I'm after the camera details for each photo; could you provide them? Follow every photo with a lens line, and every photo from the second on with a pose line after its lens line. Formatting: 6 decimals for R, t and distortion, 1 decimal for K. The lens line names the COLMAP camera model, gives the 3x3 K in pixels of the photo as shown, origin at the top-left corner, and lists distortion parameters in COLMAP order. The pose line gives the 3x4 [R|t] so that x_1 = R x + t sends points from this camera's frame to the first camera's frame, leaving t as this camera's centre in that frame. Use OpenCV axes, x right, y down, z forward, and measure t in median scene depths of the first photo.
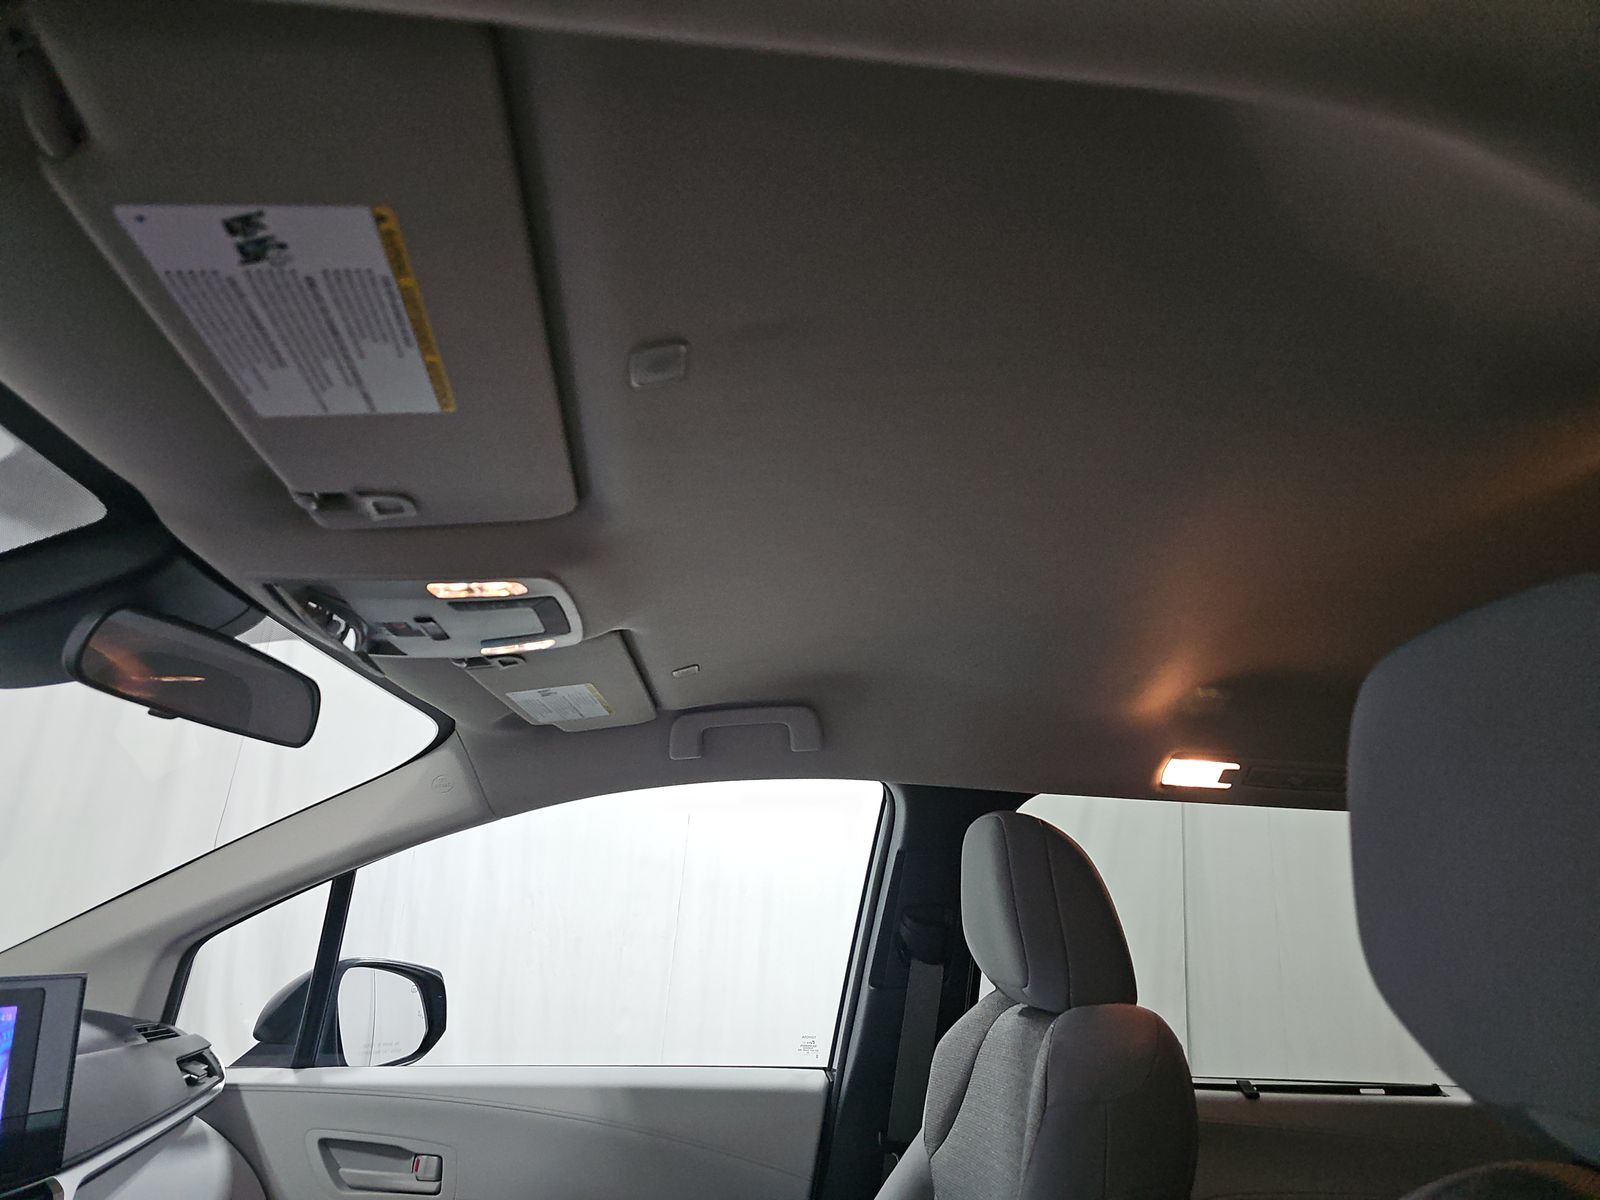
lens RADIAL K [[1071.1, 0, 797.4], [0, 1071.1, 598.0], [0, 0, 1]] dist [0.039943, -0.036819]
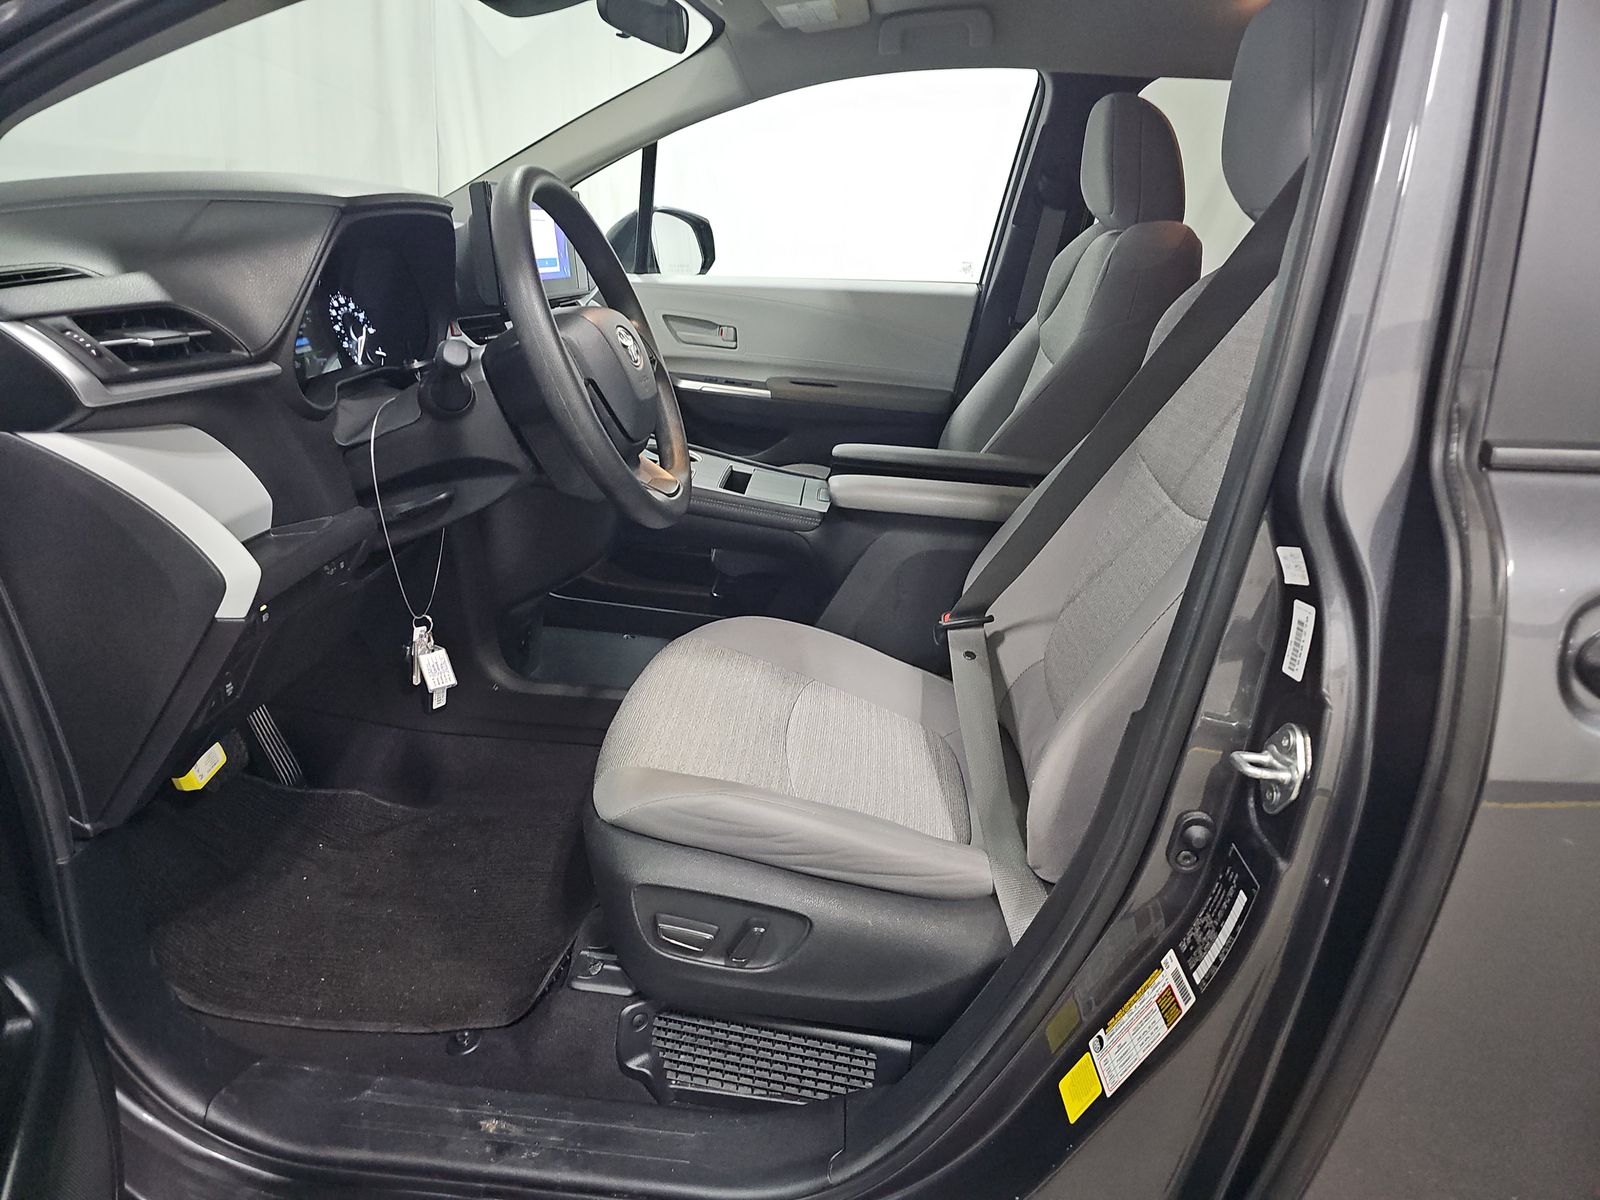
lens RADIAL K [[1071.1, 0, 803.2], [0, 1071.1, 600.3], [0, 0, 1]] dist [0.039943, -0.036819]
pose [[0.993633, 0.045780, -0.102944, -0.042396], [0.022990, 0.812107, 0.583055, -0.088283], [0.110294, -0.581709, 0.805884, -0.520947]]
